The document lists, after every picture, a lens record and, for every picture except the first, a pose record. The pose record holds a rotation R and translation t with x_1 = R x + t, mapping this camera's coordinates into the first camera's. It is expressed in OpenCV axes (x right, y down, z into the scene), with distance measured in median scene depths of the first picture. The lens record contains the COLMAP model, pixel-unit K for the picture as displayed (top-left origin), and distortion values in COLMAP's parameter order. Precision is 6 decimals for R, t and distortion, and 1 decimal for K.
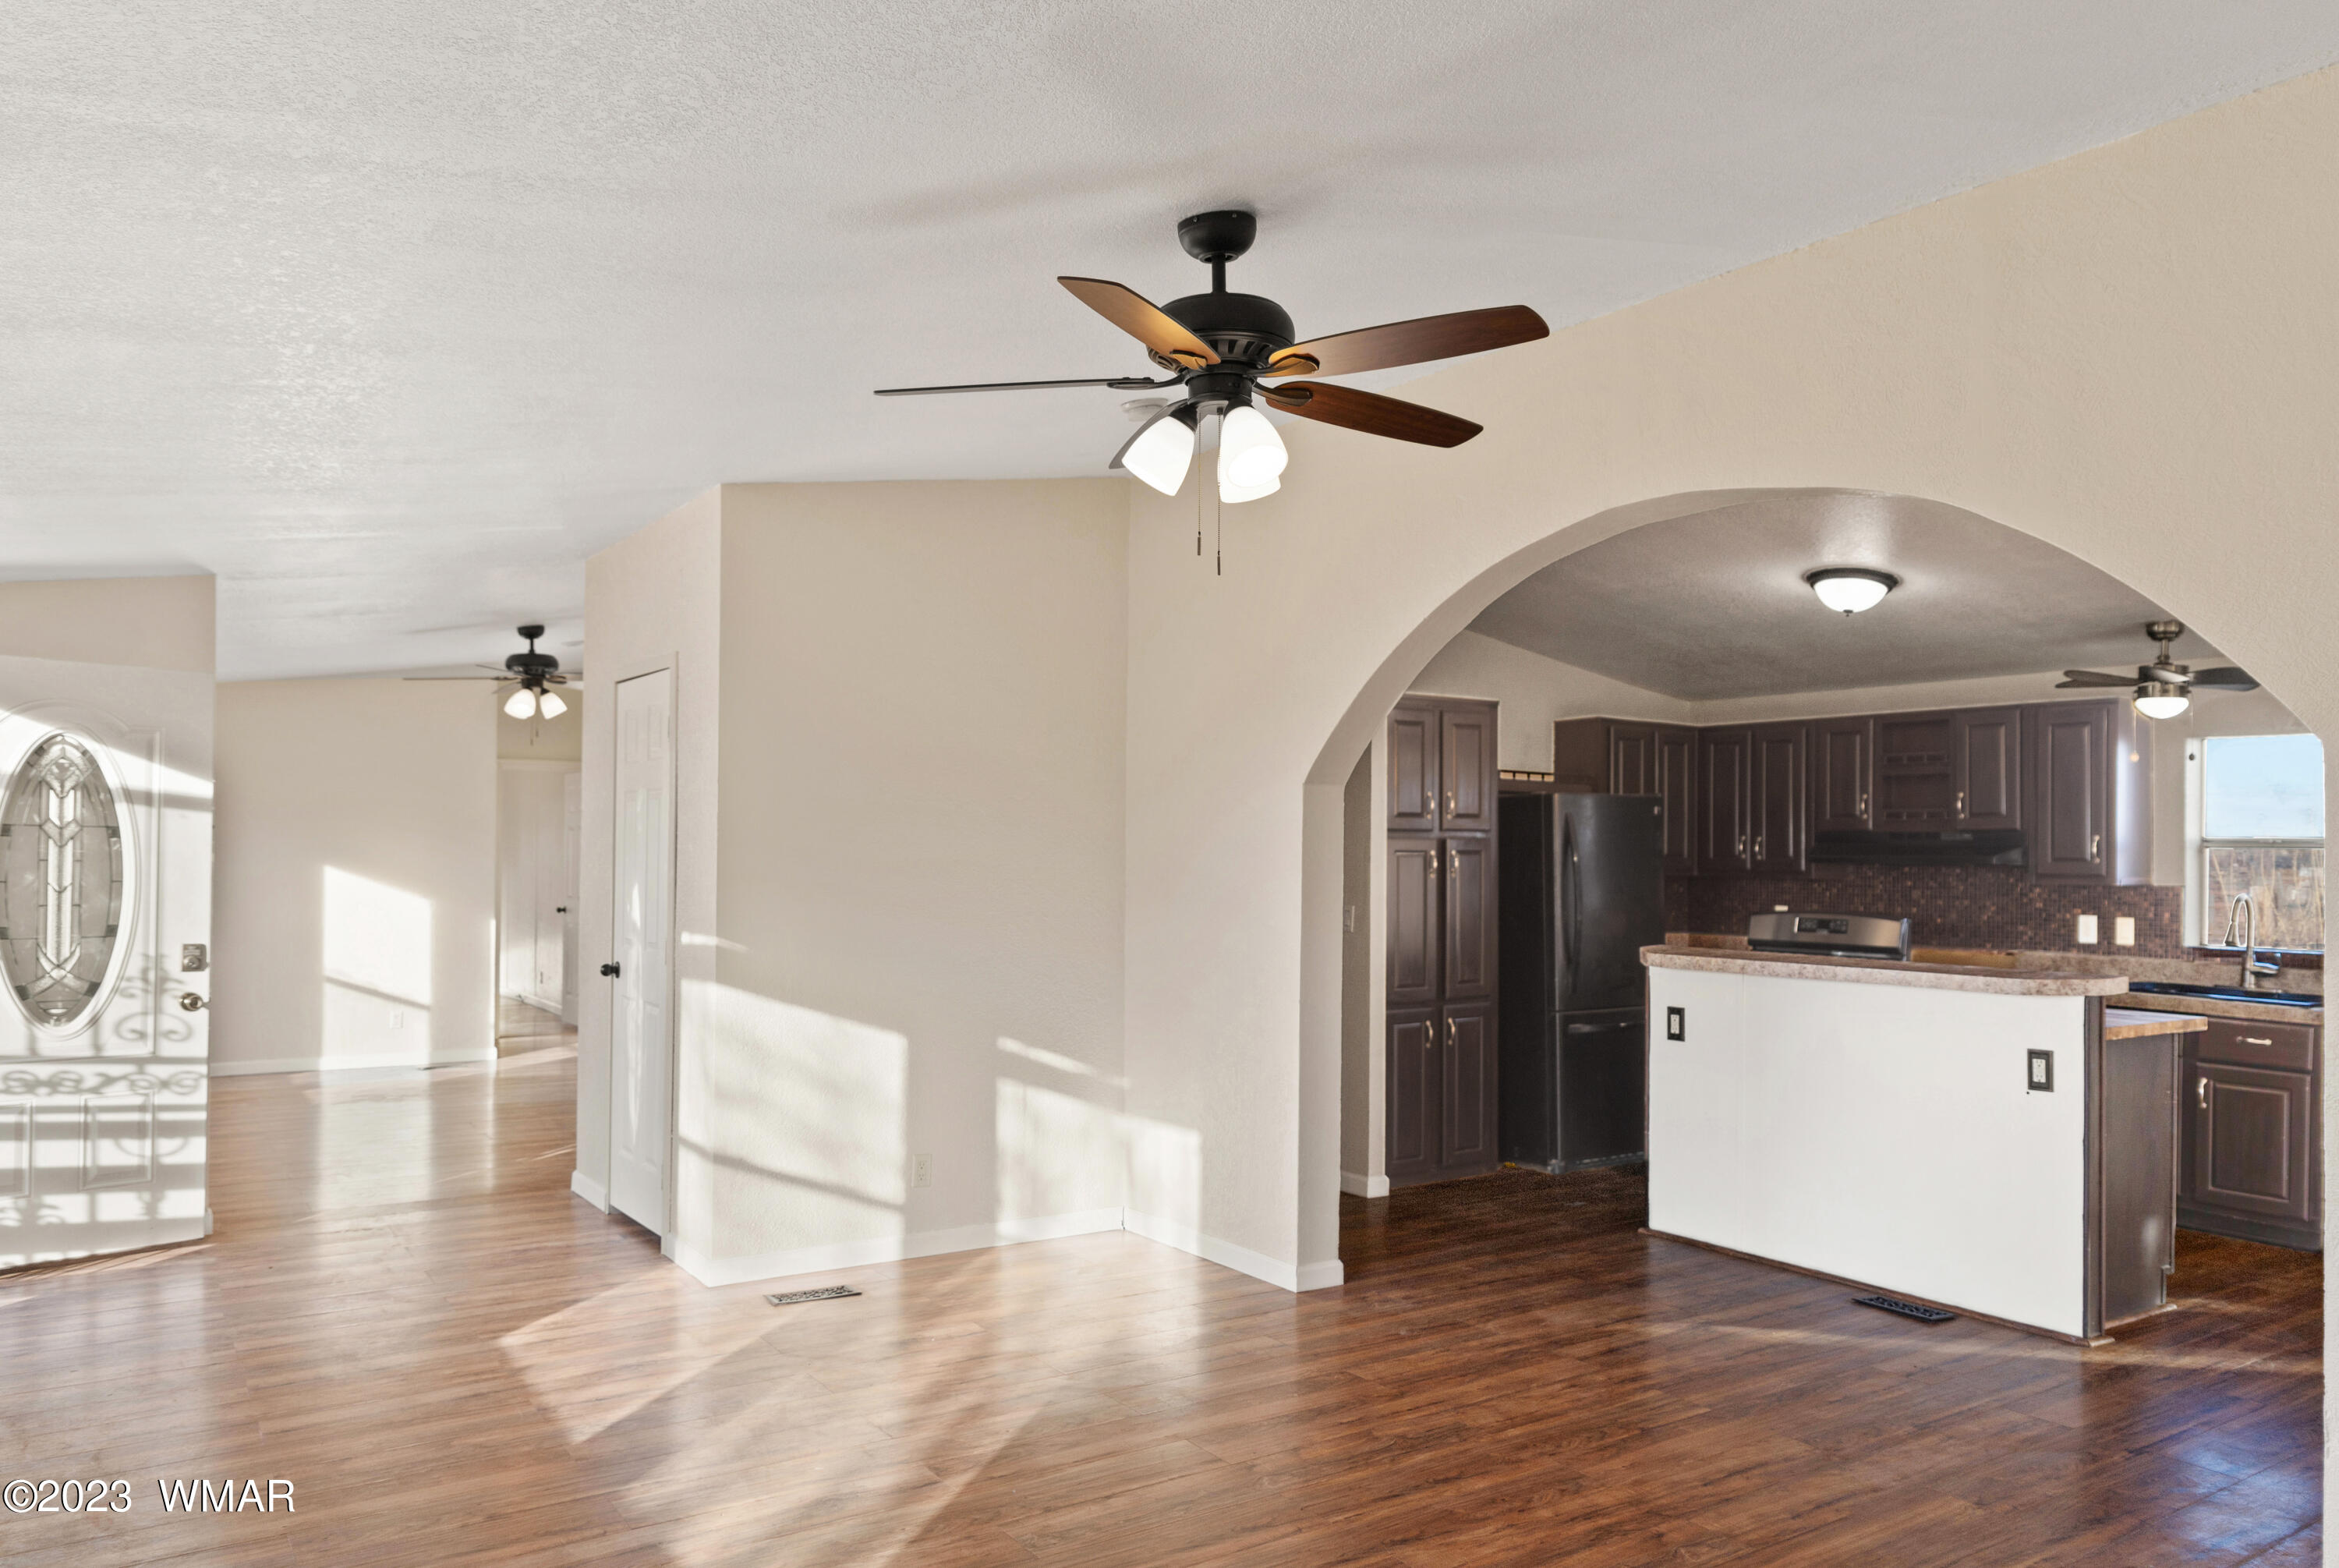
lens RADIAL K [[1639.1, 0, 1173.0], [0, 1639.1, 847.8], [0, 0, 1]] dist [-0.001716, 0.003445]
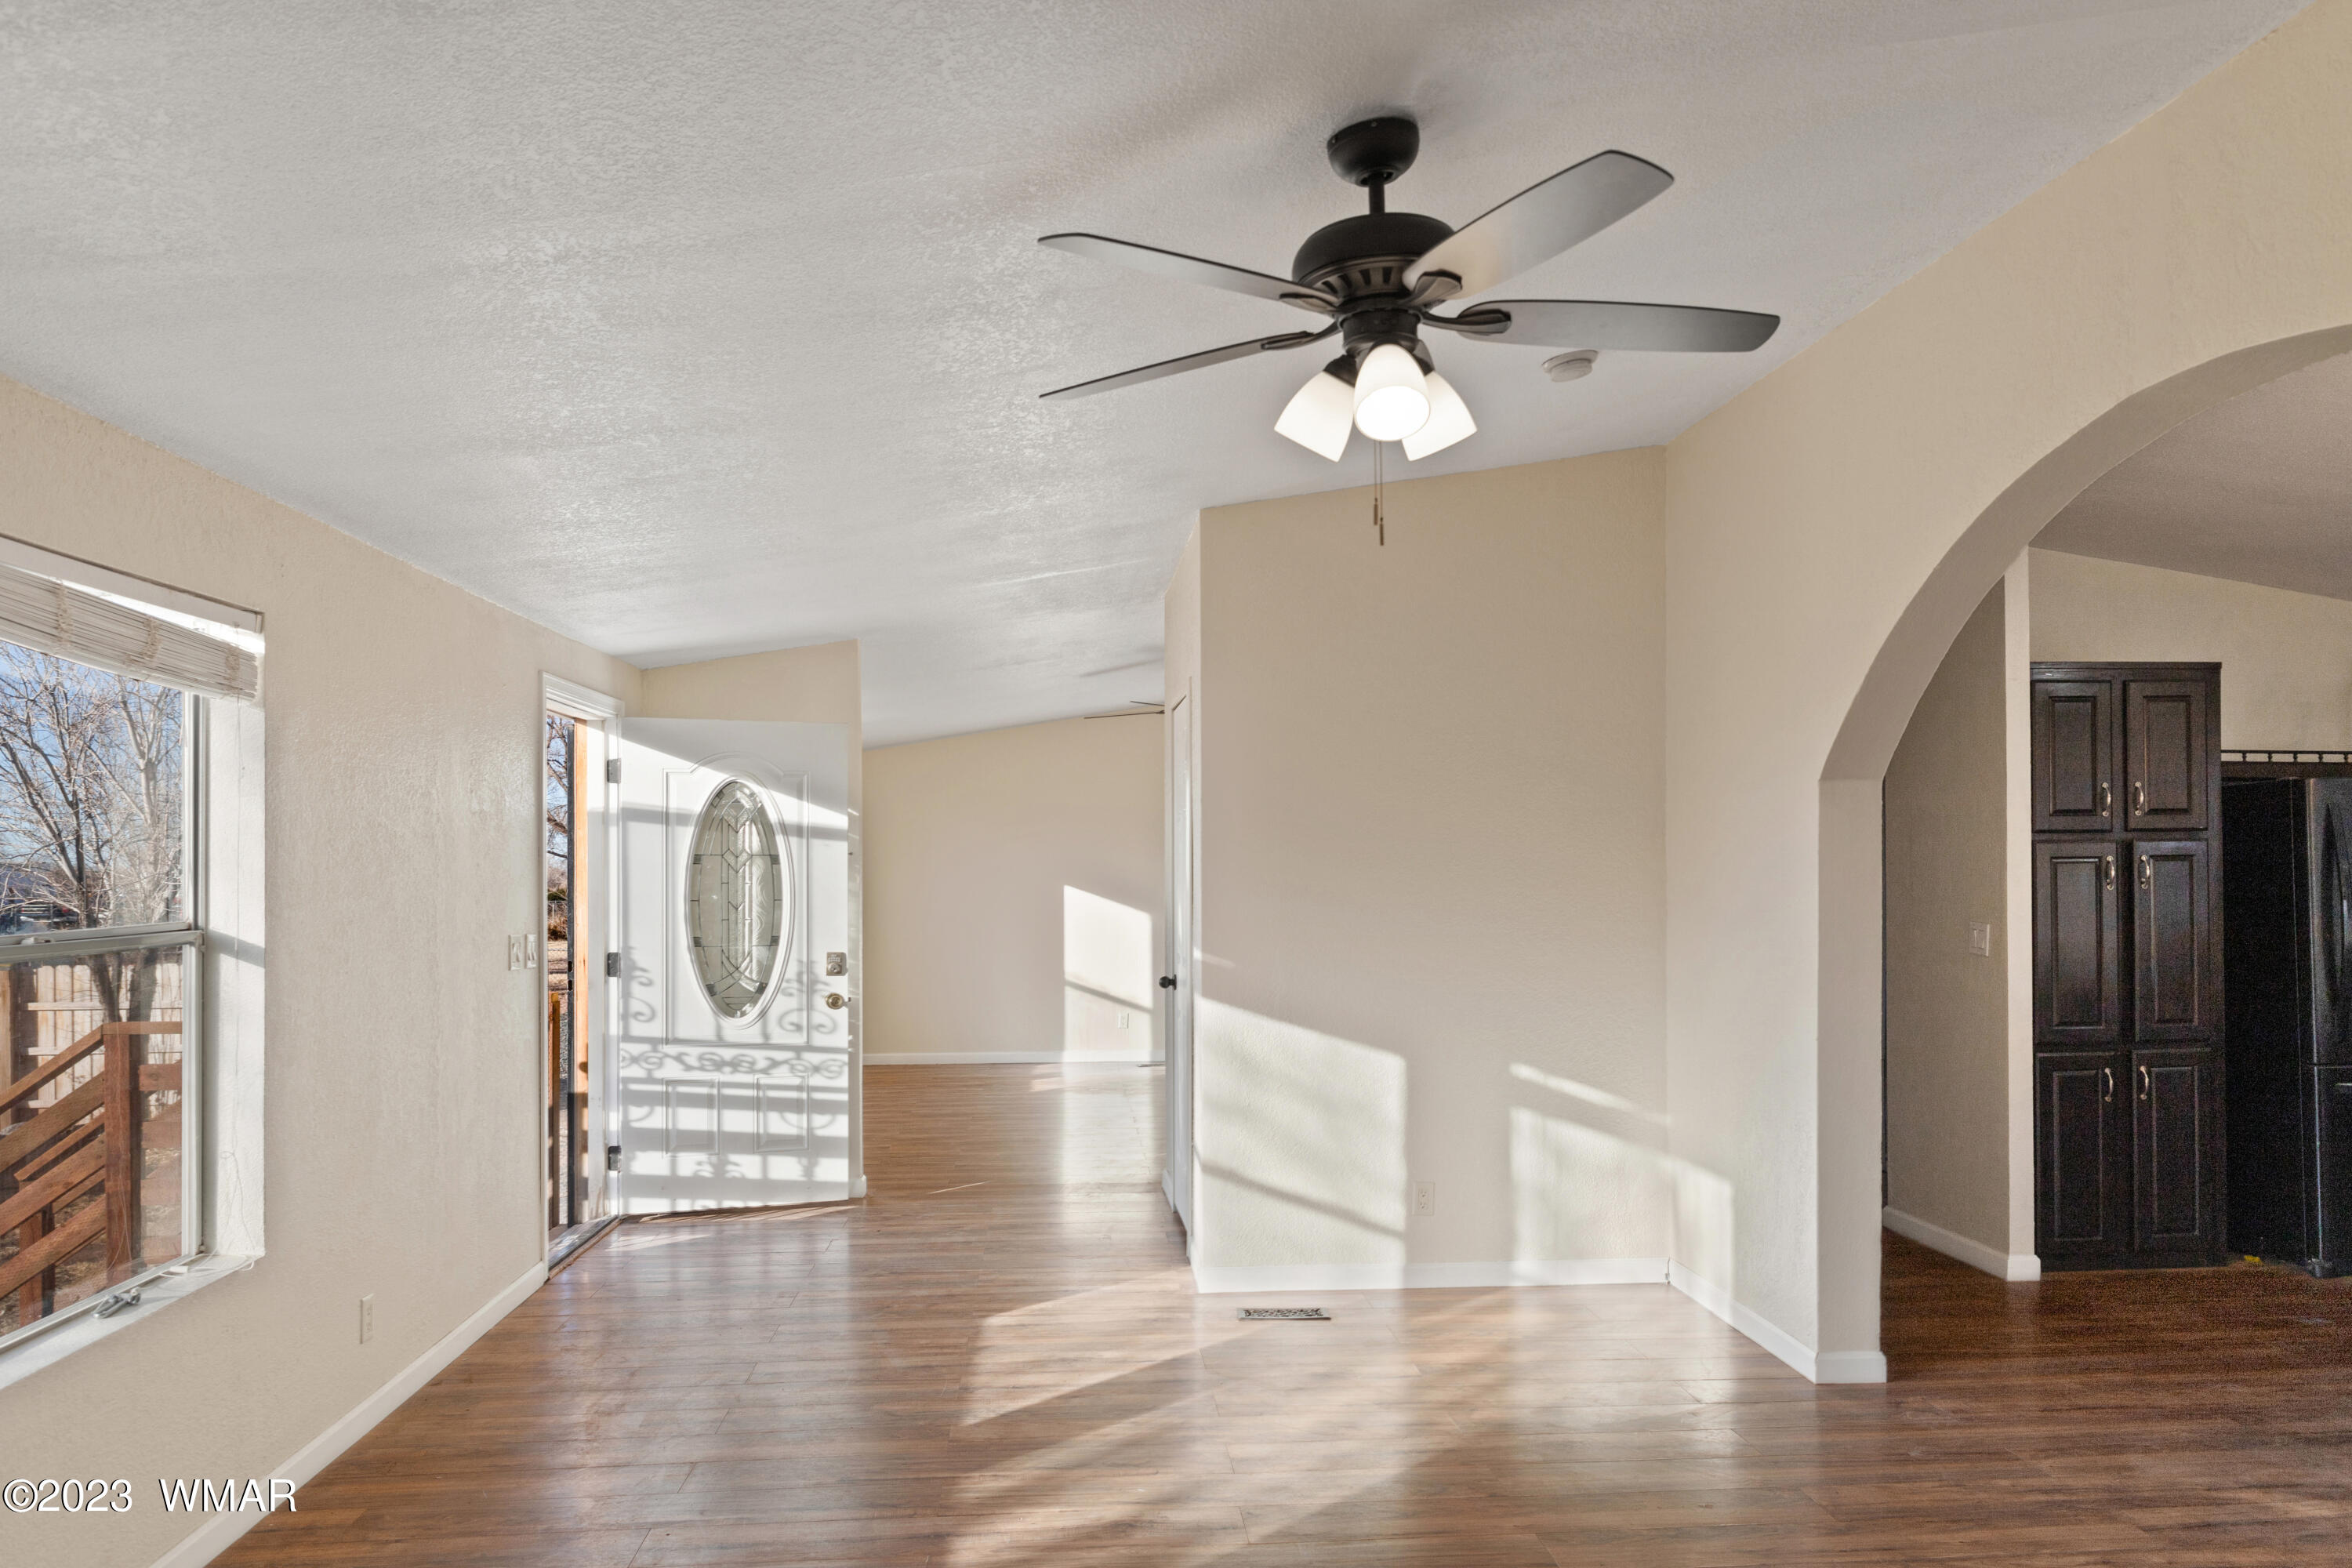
lens RADIAL K [[1602.3, 0, 1169.7], [0, 1602.3, 878.0], [0, 0, 1]] dist [0.008058, -0.006066]
pose [[0.865140, -0.009316, -0.501444, 0.197006], [0.014273, 0.999880, 0.006050, 0.001295], [0.501327, -0.012391, 0.865169, 0.117466]]
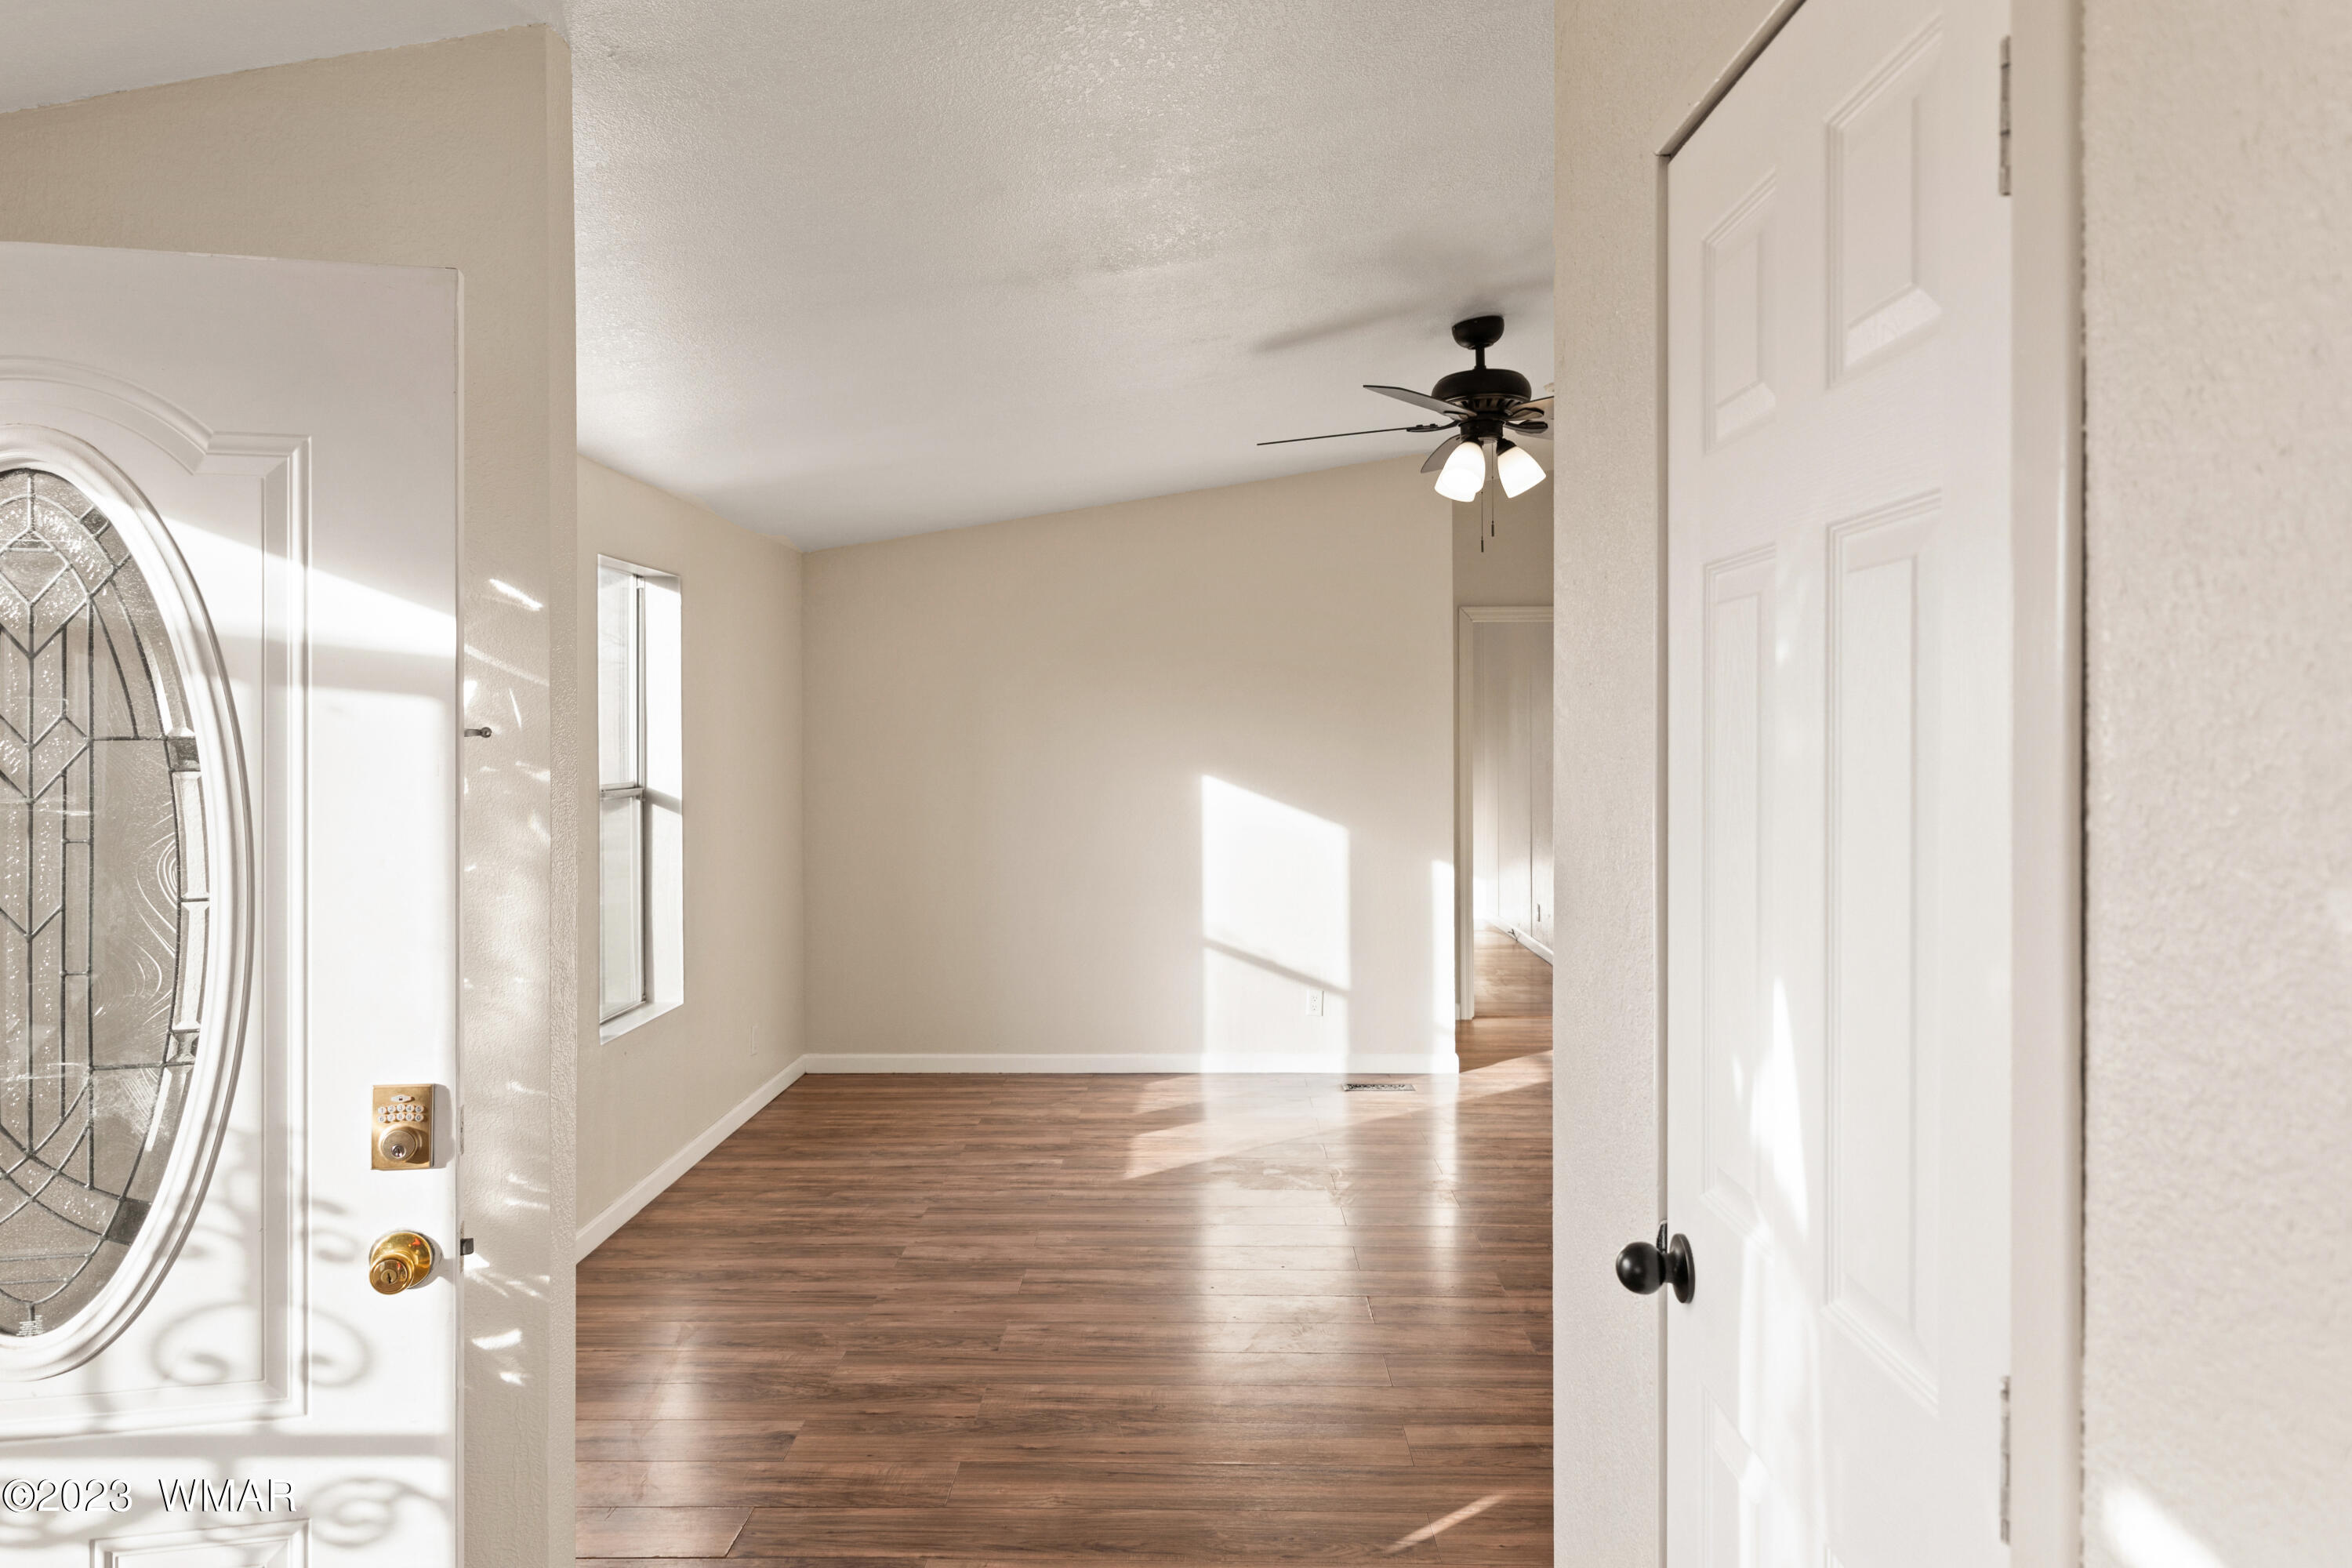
lens RADIAL K [[1614.3, 0, 1176.0], [0, 1614.3, 784.0], [0, 0, 1]] dist [-0.000960, -0.000691]
pose [[0.821764, 0.012148, -0.569698, -0.280859], [0.012972, 0.999115, 0.040016, -0.014620], [0.569680, -0.040273, 0.820880, 0.825113]]
